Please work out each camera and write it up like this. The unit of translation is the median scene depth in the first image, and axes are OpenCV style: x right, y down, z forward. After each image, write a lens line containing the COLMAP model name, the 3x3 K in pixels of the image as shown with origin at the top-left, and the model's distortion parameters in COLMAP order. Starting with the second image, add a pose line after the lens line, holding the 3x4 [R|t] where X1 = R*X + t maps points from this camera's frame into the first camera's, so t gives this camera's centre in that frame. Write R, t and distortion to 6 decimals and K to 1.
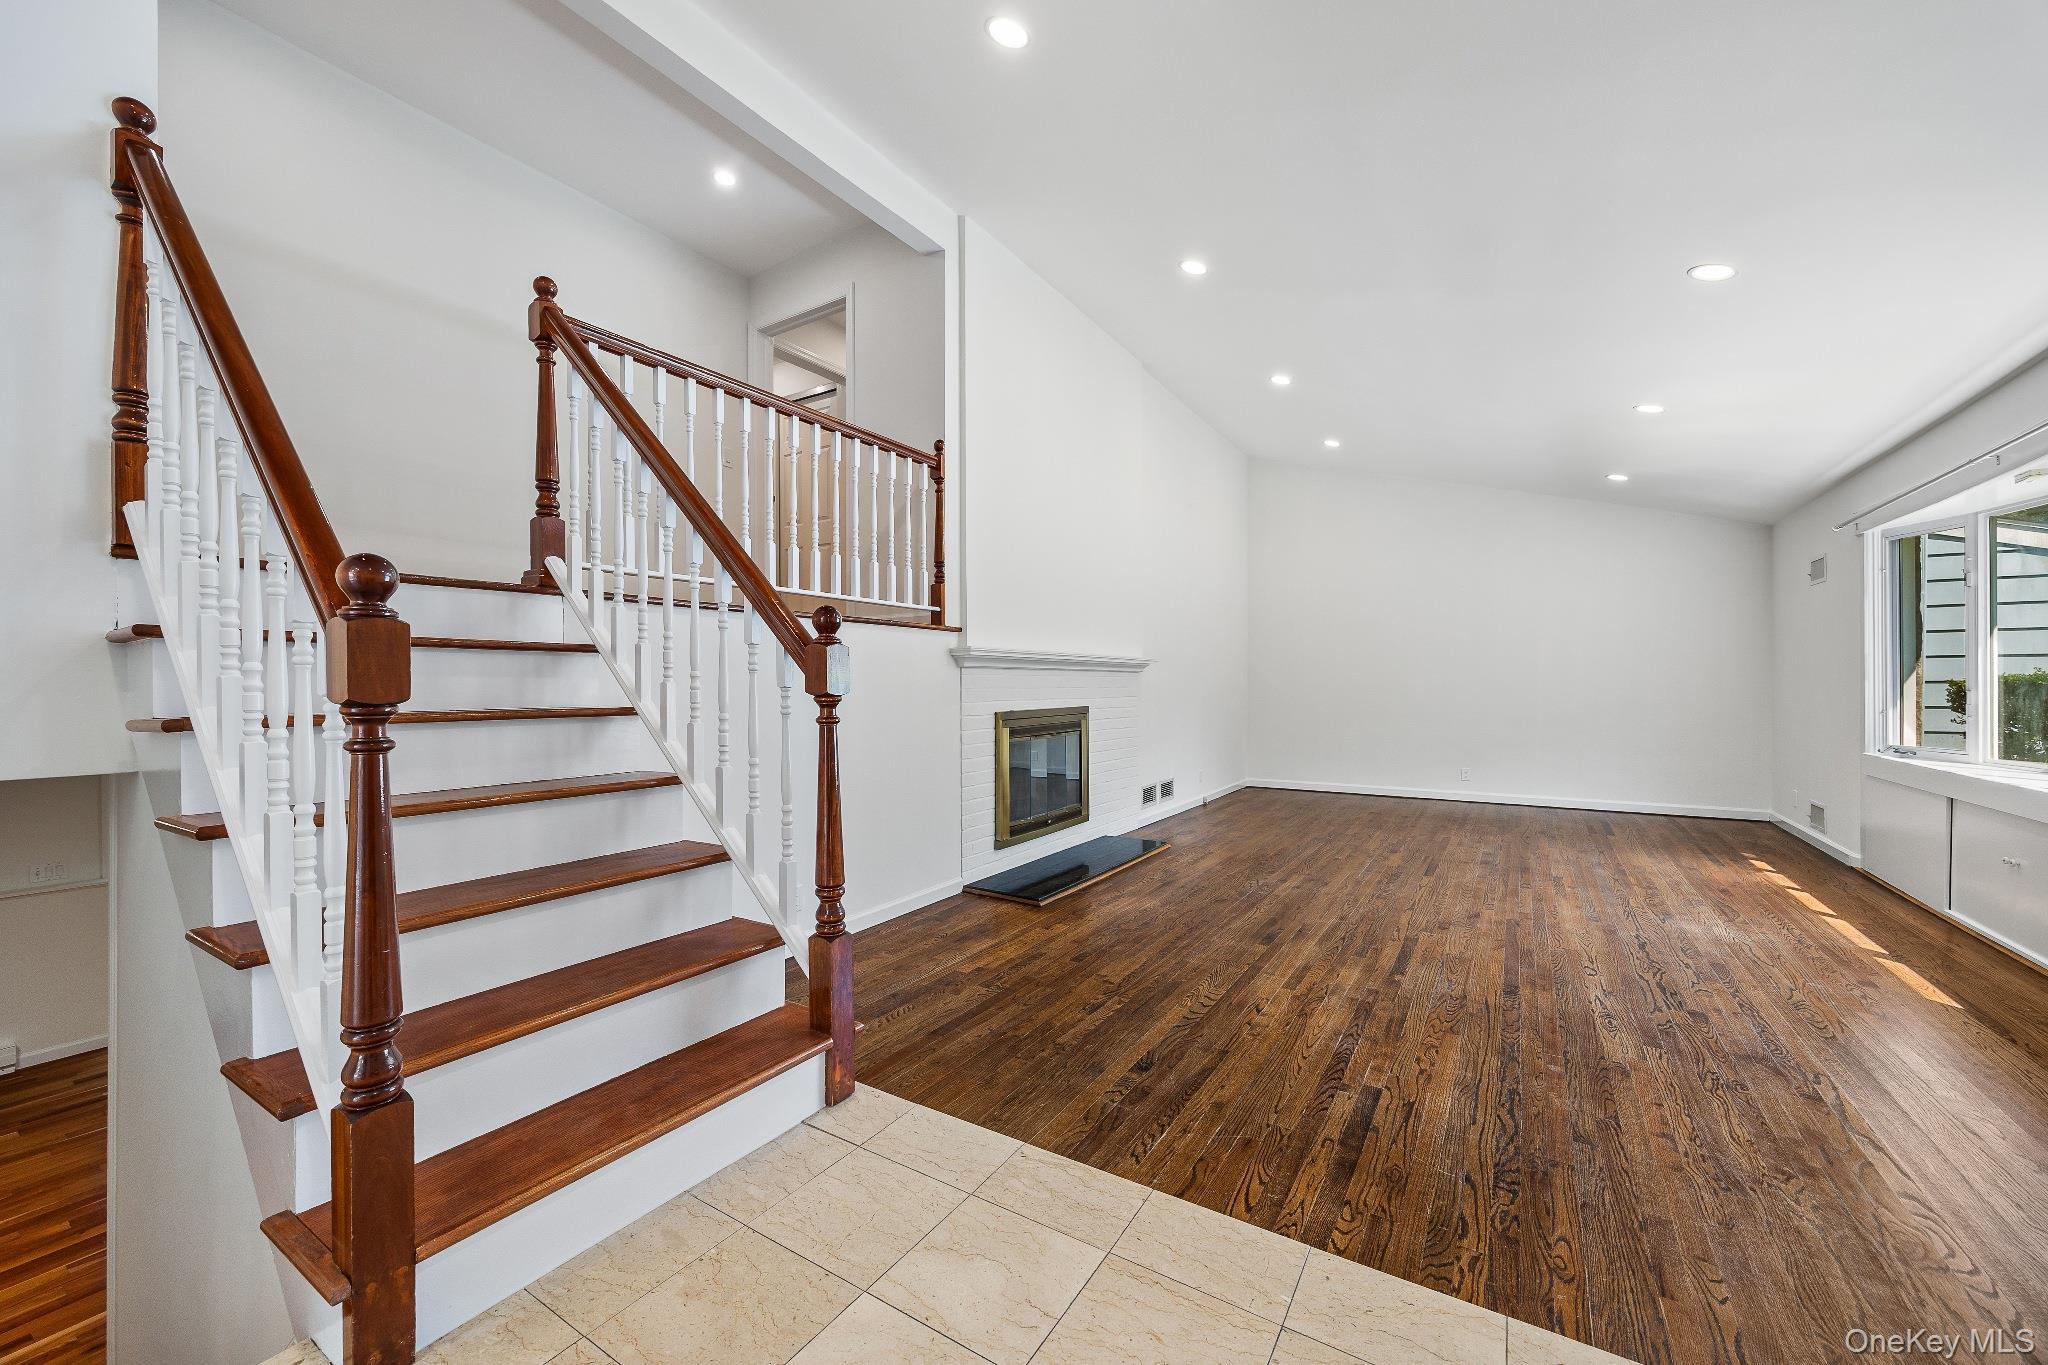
lens RADIAL K [[801.3, 0, 1024.0], [0, 801.3, 682.5], [0, 0, 1]] dist [-0.000726, -0.000020]
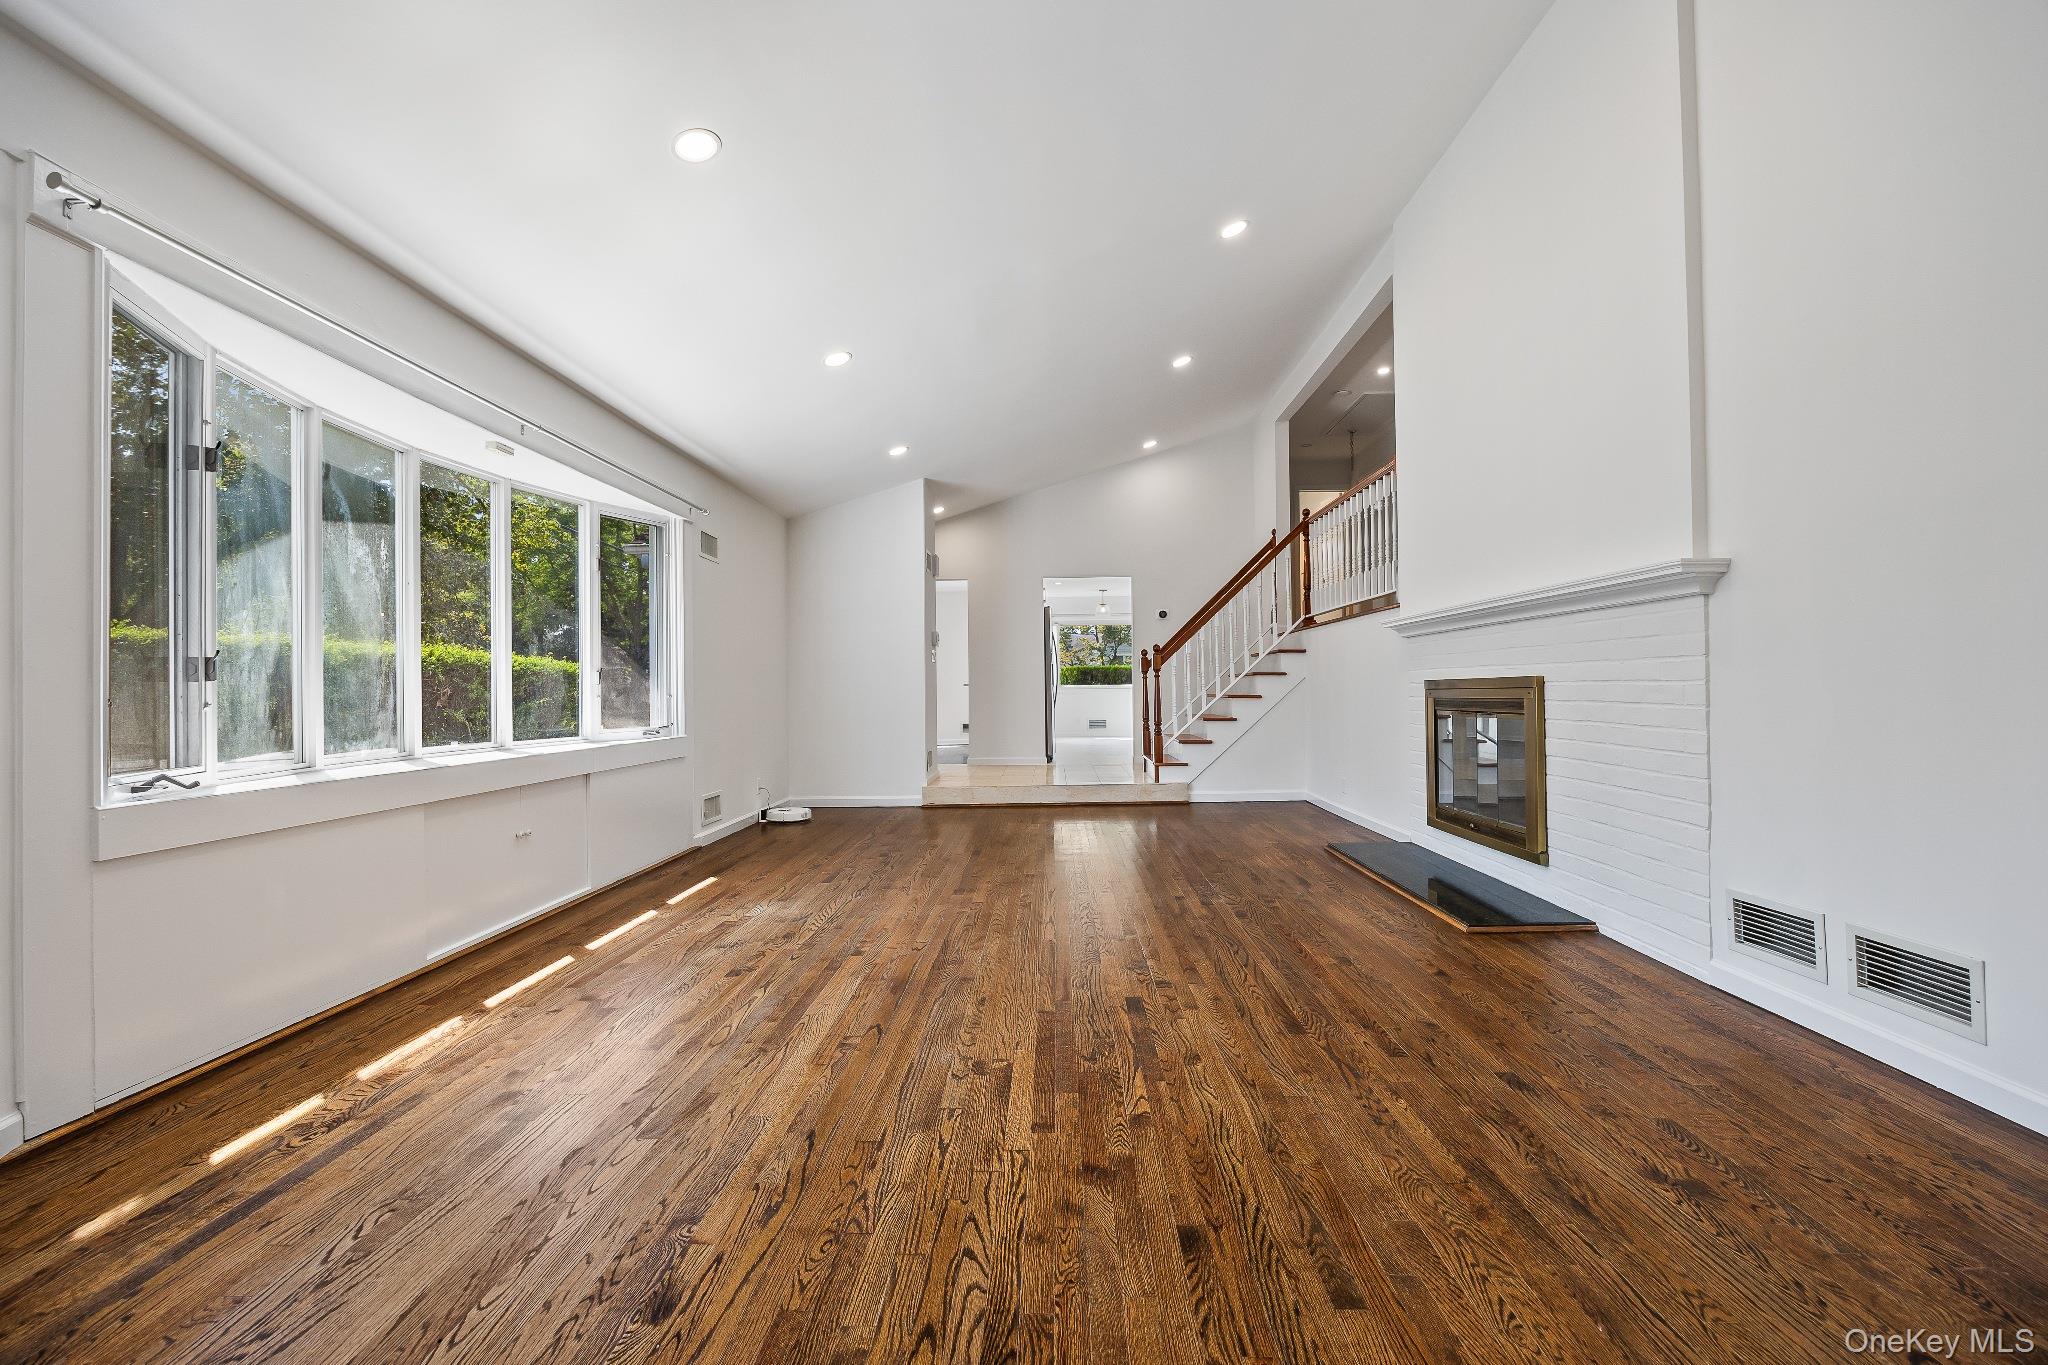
lens RADIAL K [[801.3, 0, 1024.0], [0, 801.3, 682.5], [0, 0, 1]] dist [-0.000726, -0.000020]
pose [[-0.869490, -0.001731, -0.493947, 0.728633], [0.001860, 0.999975, -0.006777, 0.038622], [0.493947, -0.006811, -0.869465, 1.353678]]
